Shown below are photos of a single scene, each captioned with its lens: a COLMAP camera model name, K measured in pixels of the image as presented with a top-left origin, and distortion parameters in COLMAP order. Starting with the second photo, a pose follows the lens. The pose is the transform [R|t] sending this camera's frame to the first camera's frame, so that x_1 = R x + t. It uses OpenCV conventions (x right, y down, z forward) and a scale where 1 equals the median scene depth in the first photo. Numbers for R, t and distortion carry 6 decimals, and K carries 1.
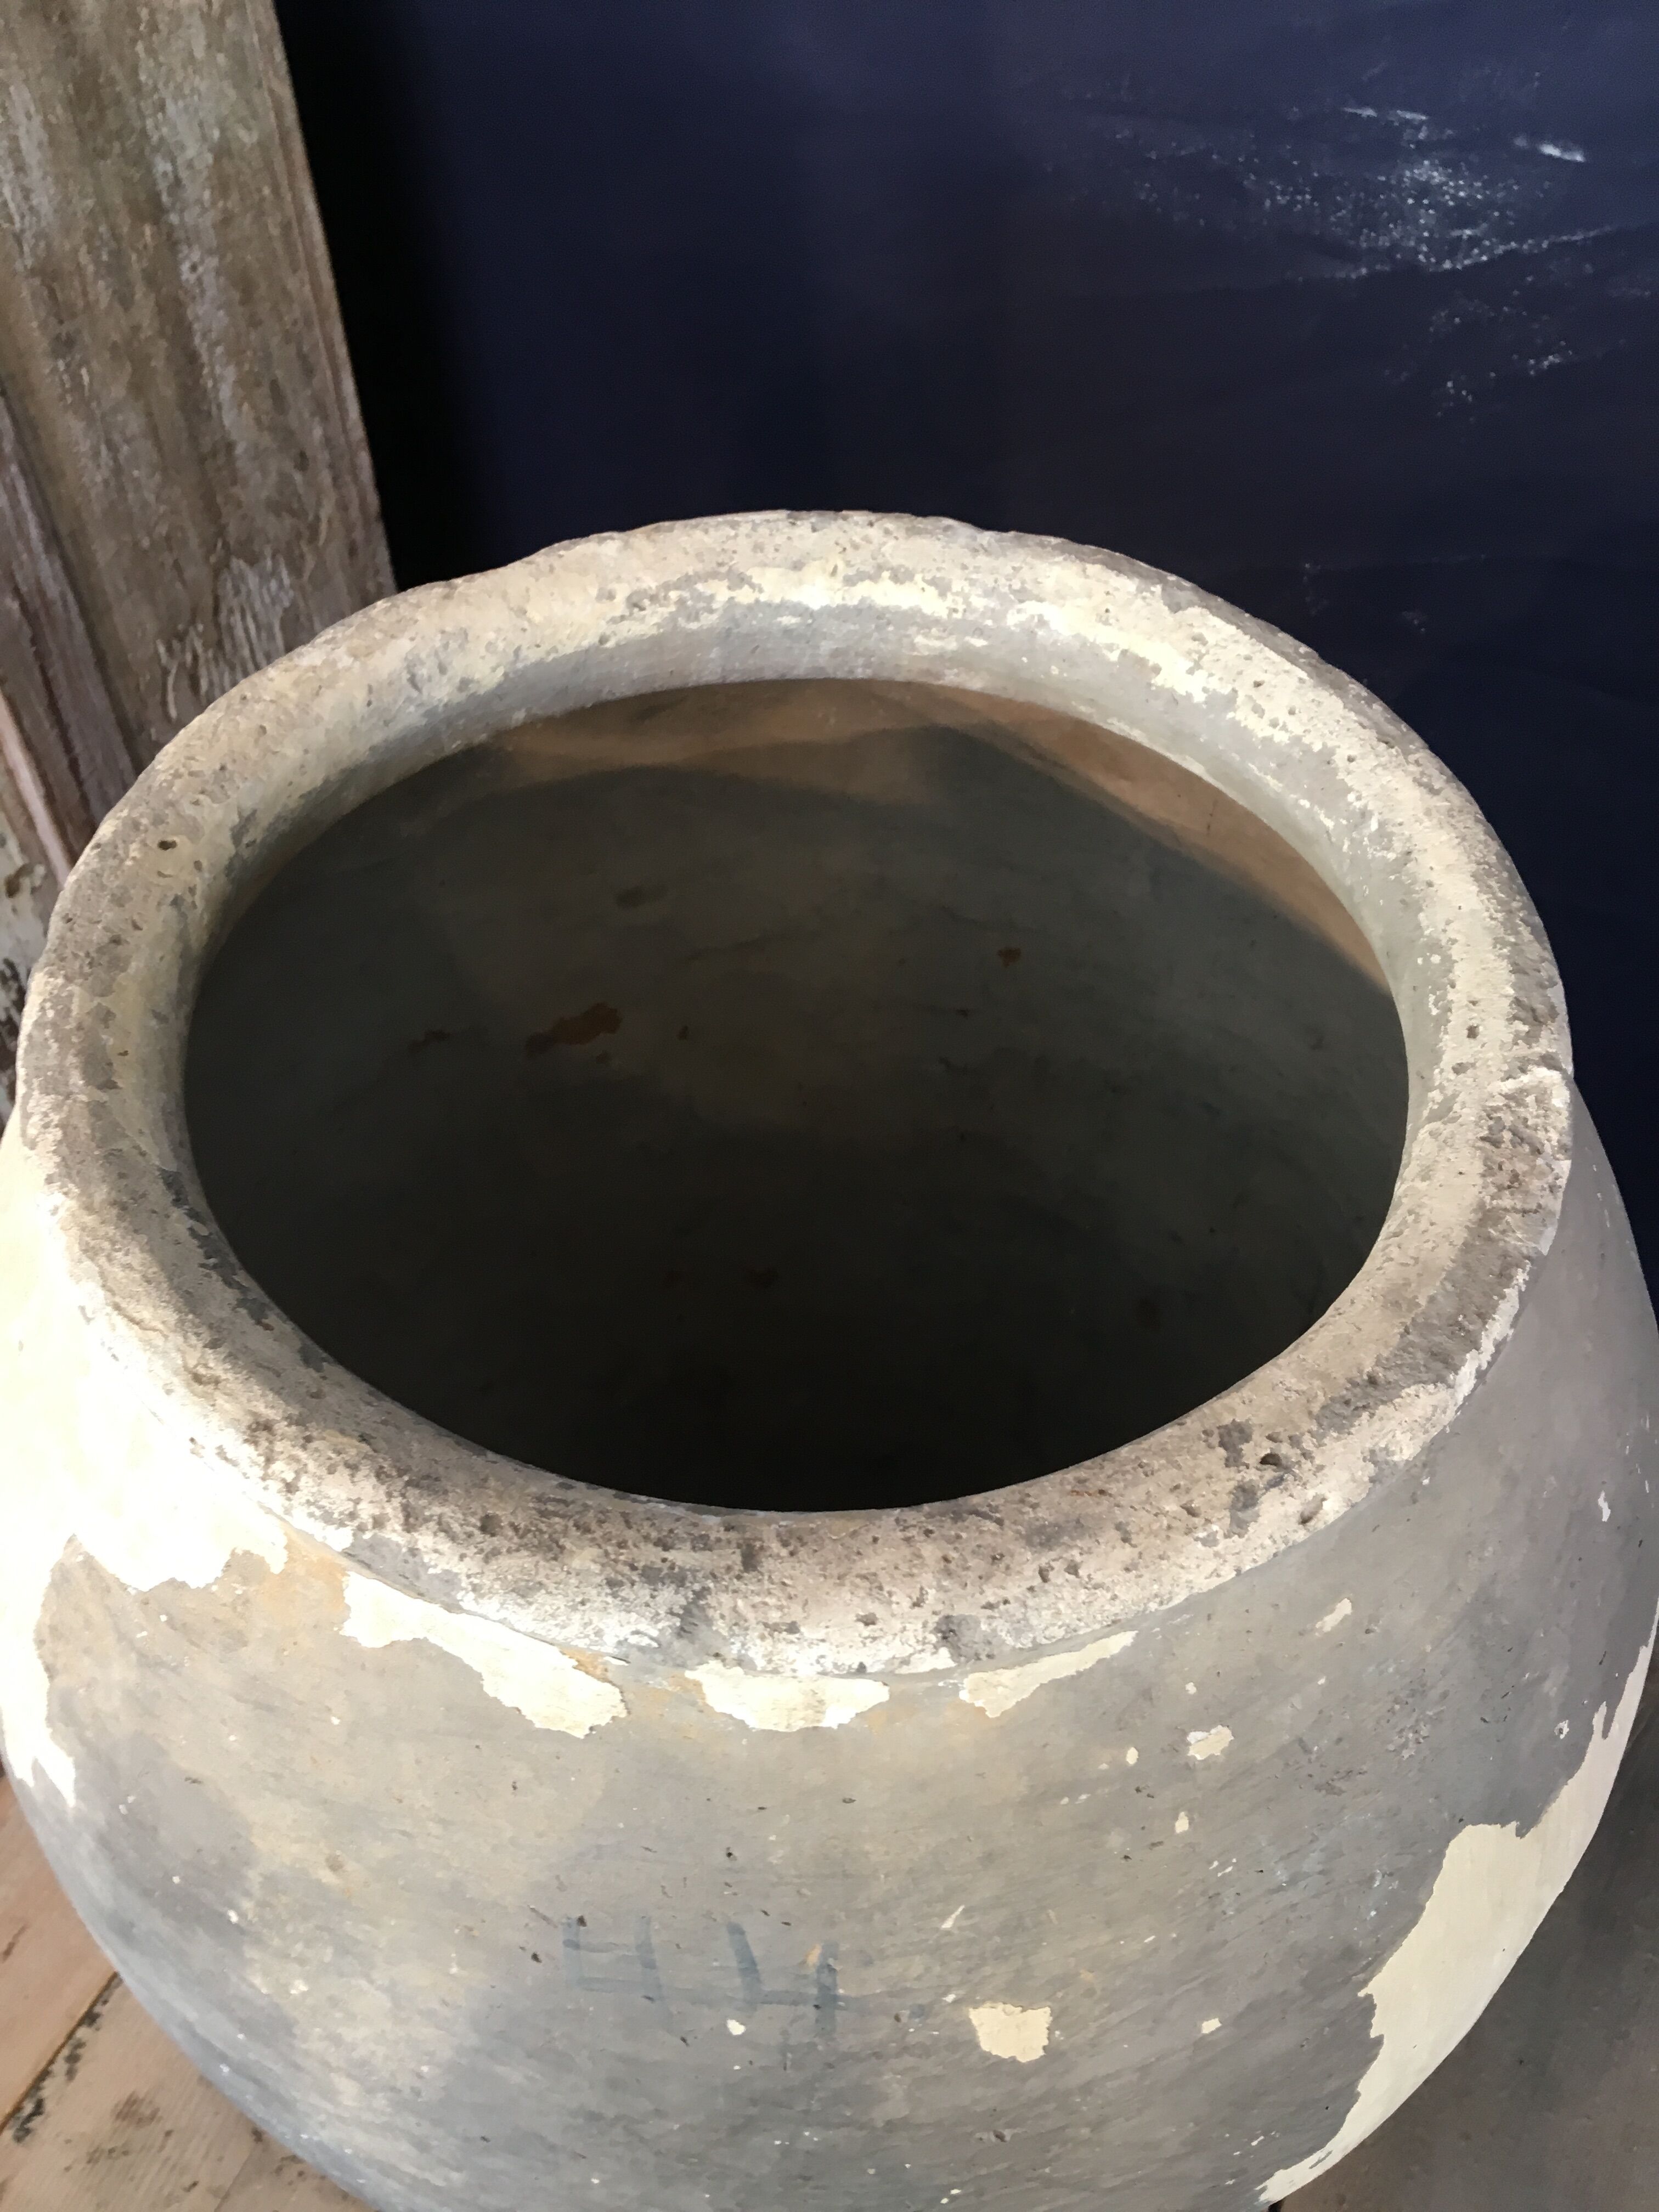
lens RADIAL K [[1884.6, 0, 829.5], [0, 1884.6, 1106.0], [0, 0, 1]] dist [0.082302, -0.146676]
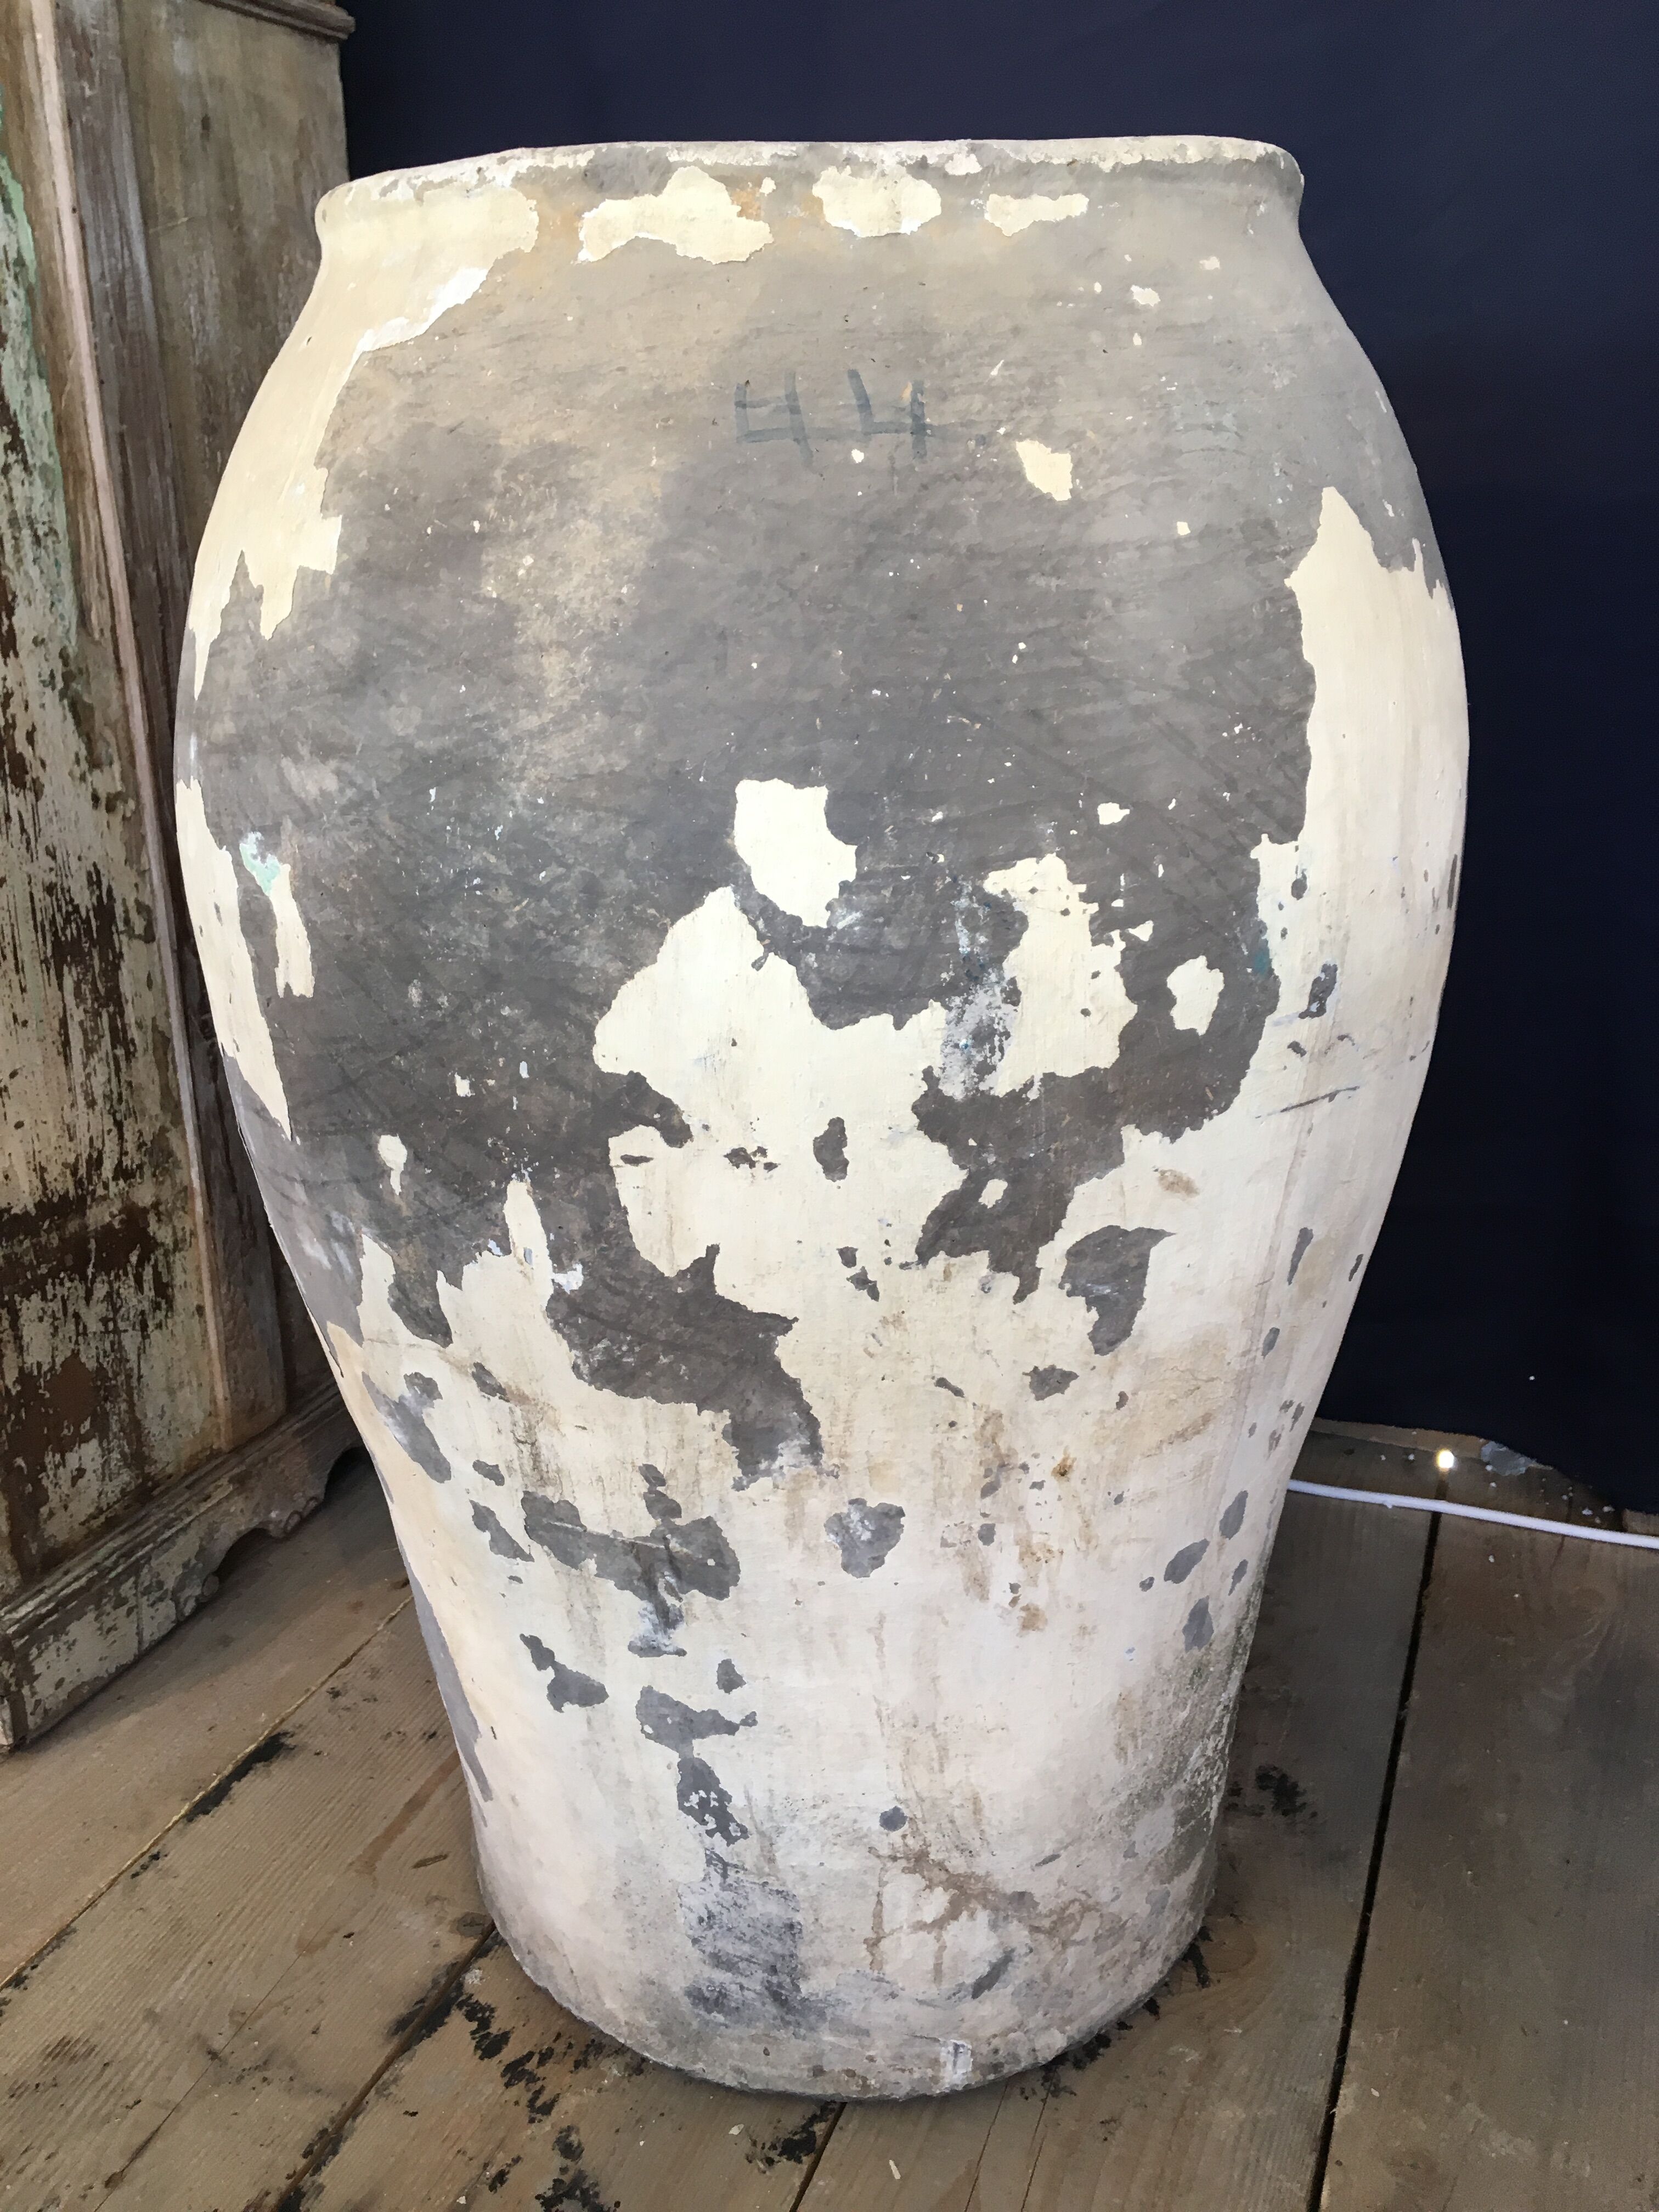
lens RADIAL K [[1884.6, 0, 829.5], [0, 1884.6, 1106.0], [0, 0, 1]] dist [0.082302, -0.146676]
pose [[0.993460, -0.041648, 0.106314, -0.245032], [0.089650, 0.861148, -0.500386, 1.636135], [-0.070712, 0.506645, 0.859250, 0.020842]]
